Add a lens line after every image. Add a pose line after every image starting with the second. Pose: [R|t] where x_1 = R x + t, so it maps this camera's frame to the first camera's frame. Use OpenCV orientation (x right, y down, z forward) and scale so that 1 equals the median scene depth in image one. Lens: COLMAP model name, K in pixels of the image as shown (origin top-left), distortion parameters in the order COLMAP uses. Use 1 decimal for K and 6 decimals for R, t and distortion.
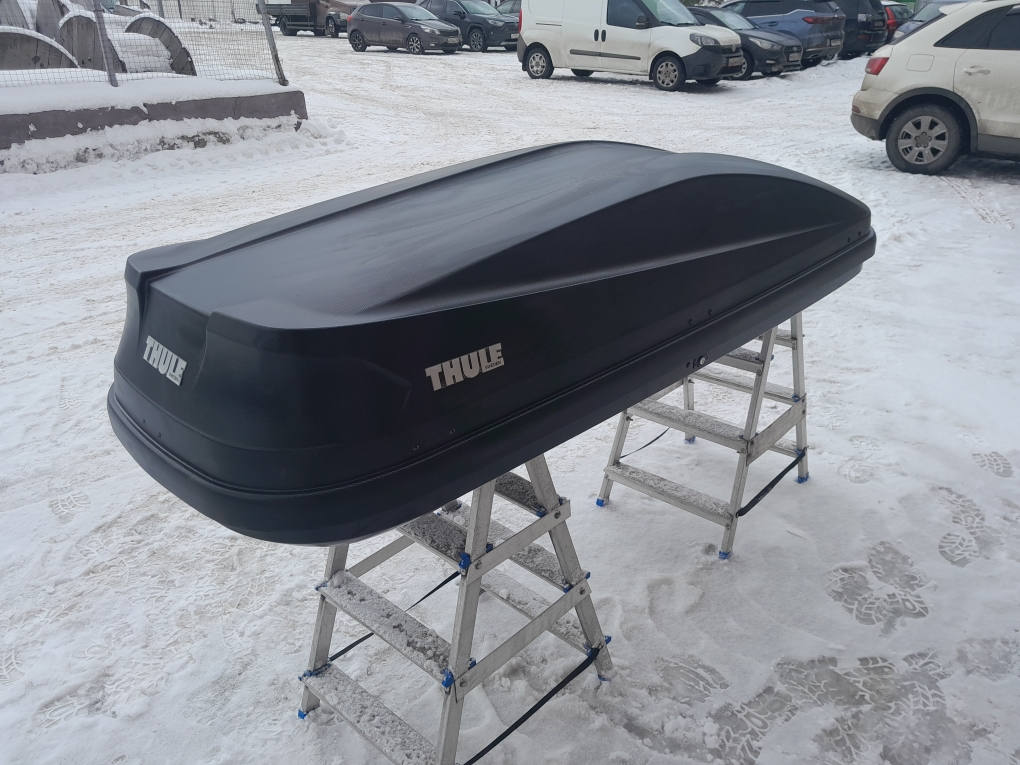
lens RADIAL K [[787.2, 0, 510.0], [0, 787.2, 382.5], [0, 0, 1]] dist [0.005238, -0.006343]
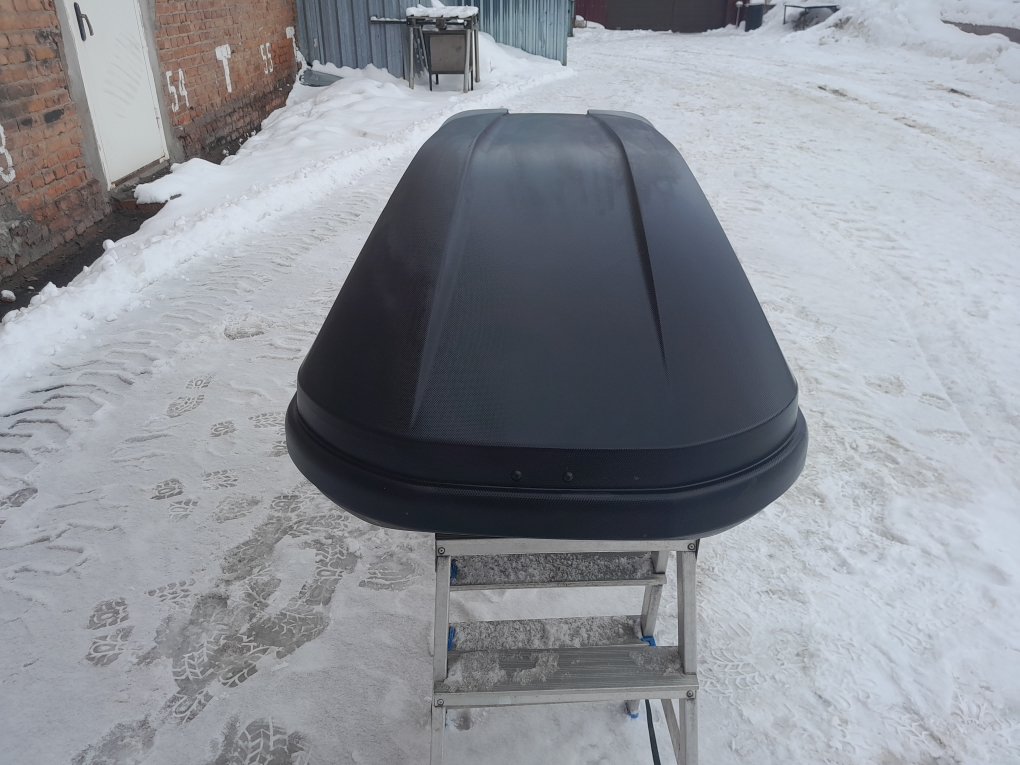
lens RADIAL K [[795.8, 0, 498.7], [0, 795.8, 378.9], [0, 0, 1]] dist [0.001456, 0.008795]
pose [[-0.731909, 0.319870, -0.601658, 0.469834], [-0.284074, 0.659342, 0.696111, -0.431794], [0.619363, 0.680405, -0.391711, 0.889372]]
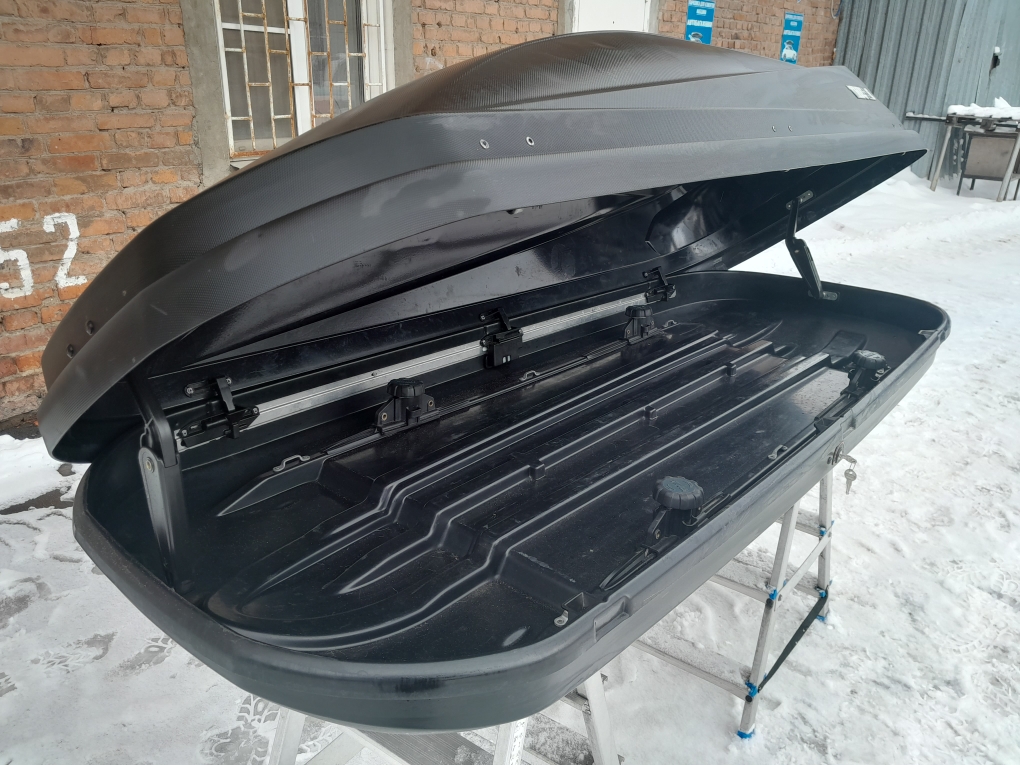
lens RADIAL K [[787.3, 0, 521.2], [0, 787.3, 383.5], [0, 0, 1]] dist [0.004407, 0.002273]
pose [[-0.996840, 0.011827, -0.078556, 0.197727], [-0.050004, 0.674970, 0.736149, -0.451397], [0.061729, 0.737750, -0.672246, 0.995342]]
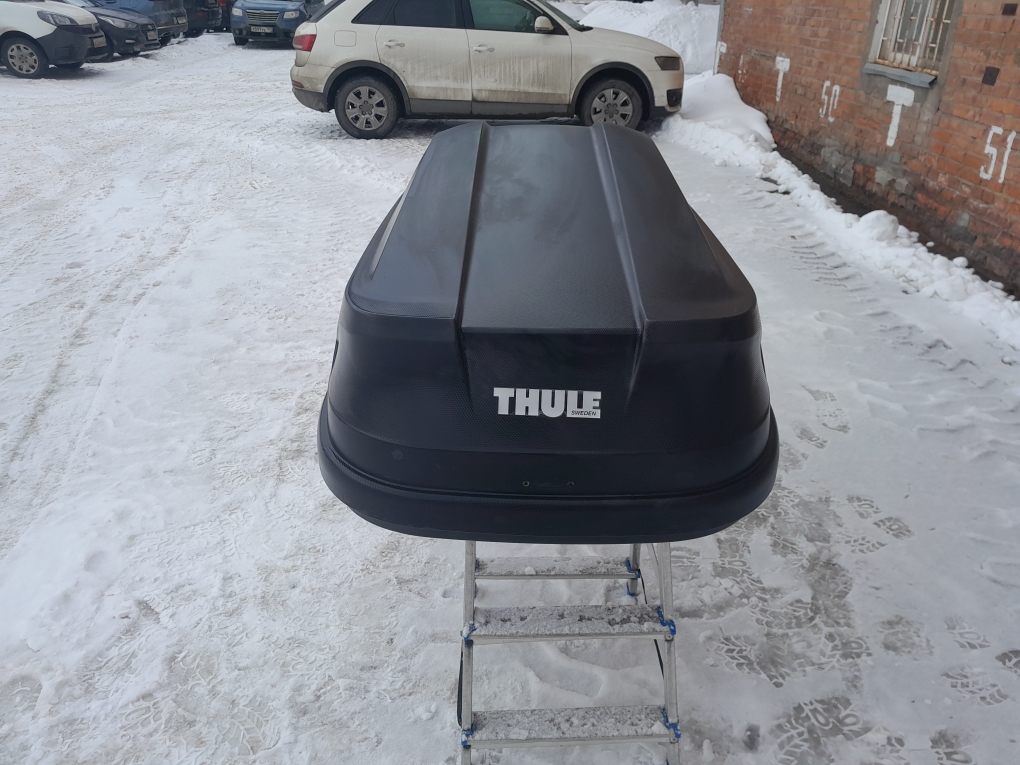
lens RADIAL K [[795.8, 0, 498.7], [0, 795.8, 378.9], [0, 0, 1]] dist [0.001456, 0.008795]
pose [[0.717122, -0.297150, 0.630426, -0.418926], [0.286728, 0.950246, 0.121738, -0.072178], [-0.635234, 0.093460, 0.766644, 0.145374]]
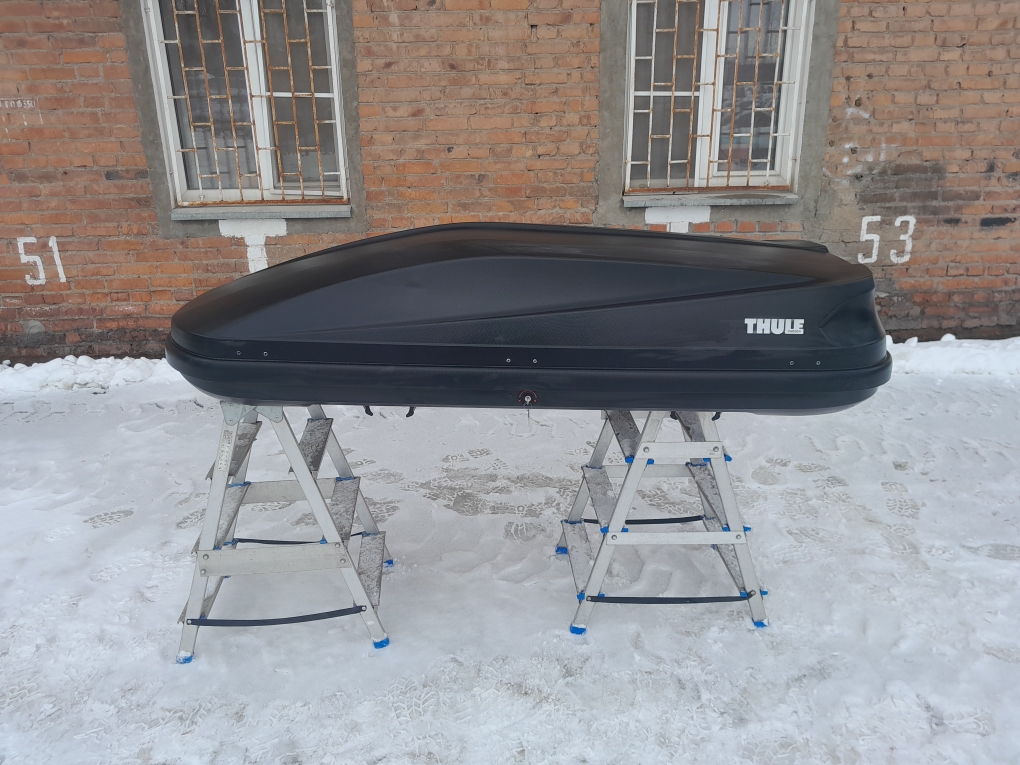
lens RADIAL K [[787.3, 0, 521.2], [0, 787.3, 383.5], [0, 0, 1]] dist [0.004407, 0.002273]
pose [[-0.725039, -0.213637, 0.654735, -0.464891], [0.315325, 0.742201, 0.591361, -0.487972], [-0.612282, 0.635214, -0.470759, 1.009105]]
